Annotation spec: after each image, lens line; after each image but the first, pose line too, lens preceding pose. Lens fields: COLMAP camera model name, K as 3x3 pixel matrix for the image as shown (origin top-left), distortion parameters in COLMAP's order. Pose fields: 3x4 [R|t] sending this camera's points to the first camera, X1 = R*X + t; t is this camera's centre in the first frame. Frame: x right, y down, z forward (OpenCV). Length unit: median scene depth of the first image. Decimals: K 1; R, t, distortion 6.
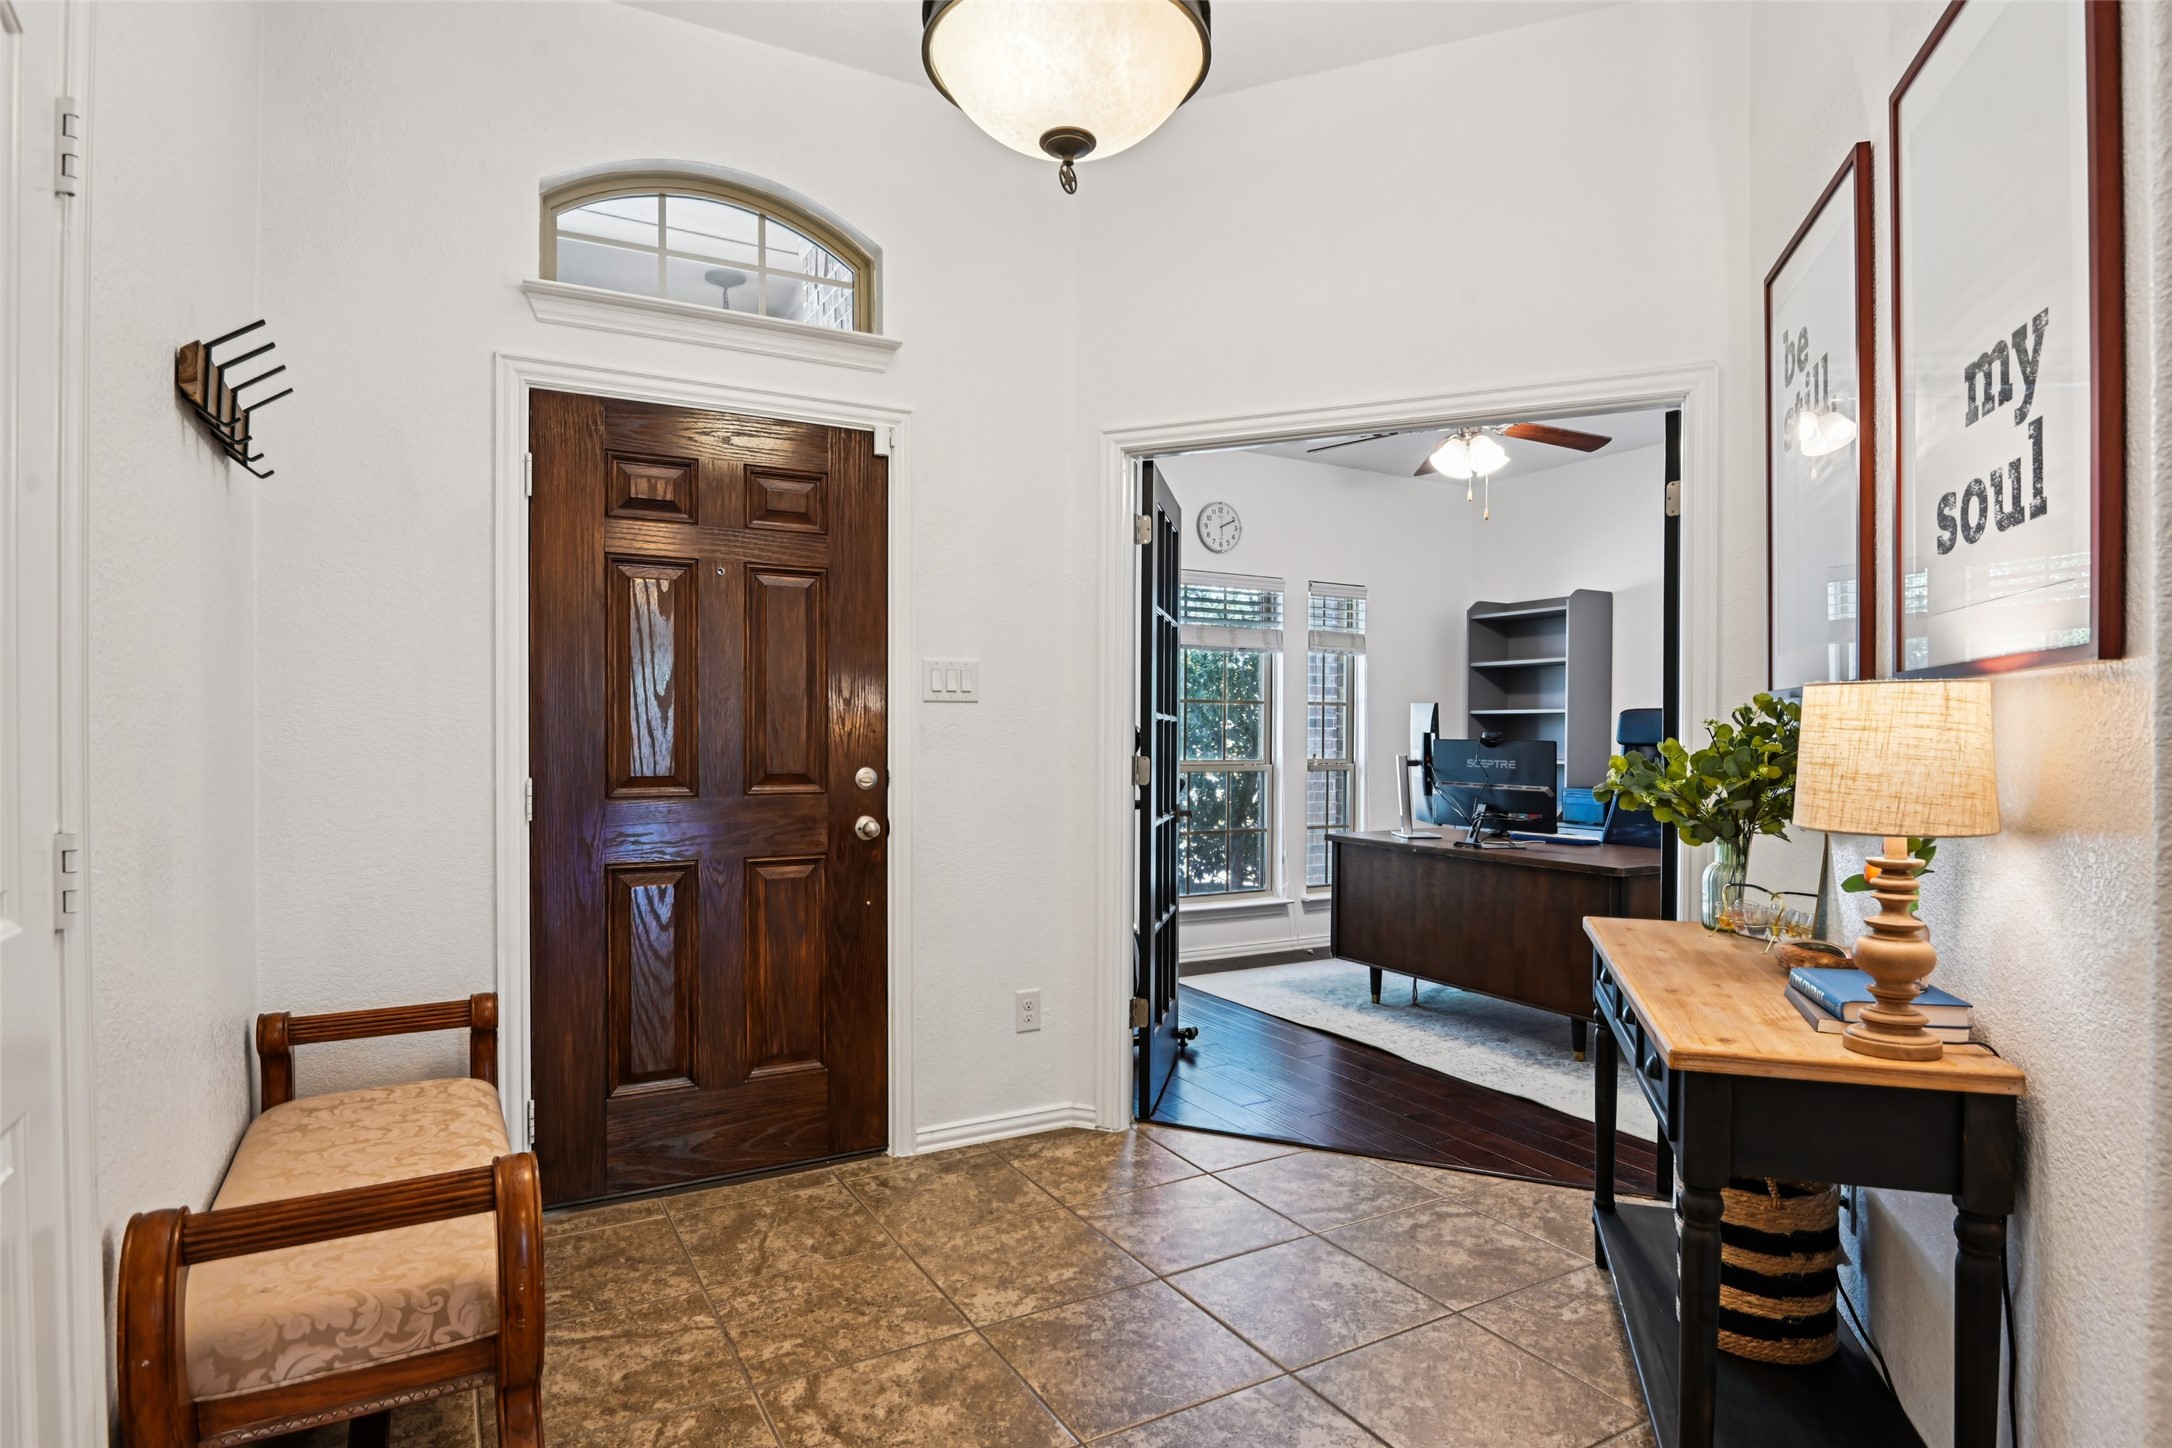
lens RADIAL K [[1155.7, 0, 1088.8], [0, 1155.7, 730.4], [0, 0, 1]] dist [-0.014795, -0.001013]
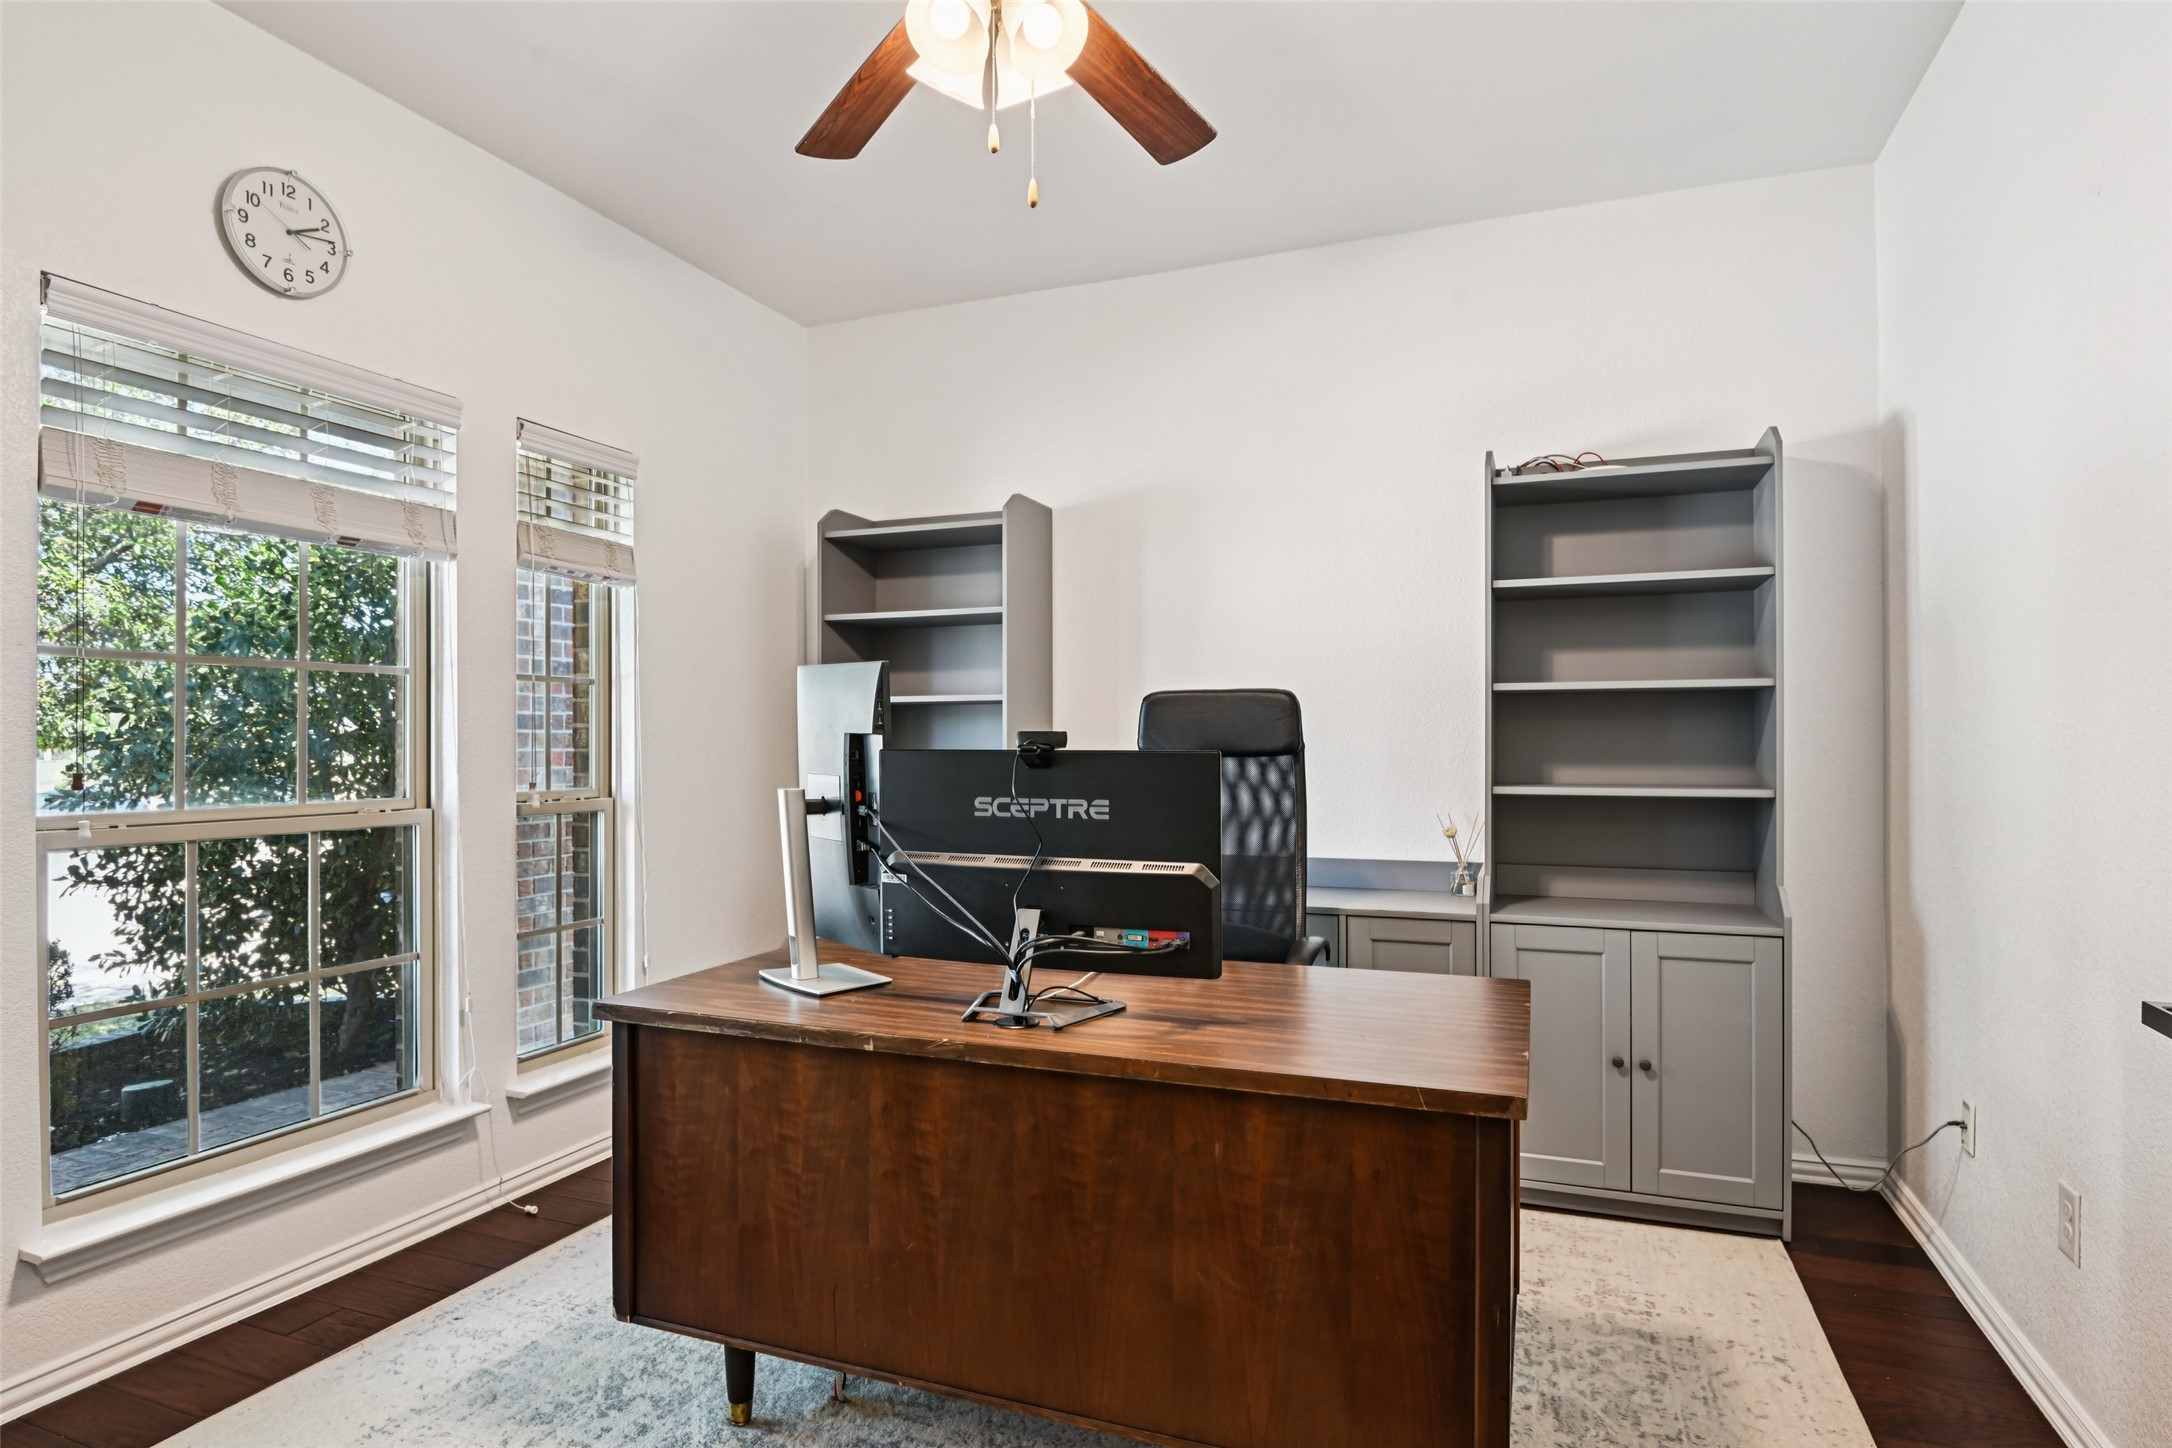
lens RADIAL K [[1155.7, 0, 1088.8], [0, 1155.7, 730.4], [0, 0, 1]] dist [-0.014795, -0.001013]
pose [[0.777921, -0.004056, 0.628349, 0.080214], [0.007701, 0.999966, -0.003079, 0.002375], [-0.628314, 0.007234, 0.777926, 0.513281]]
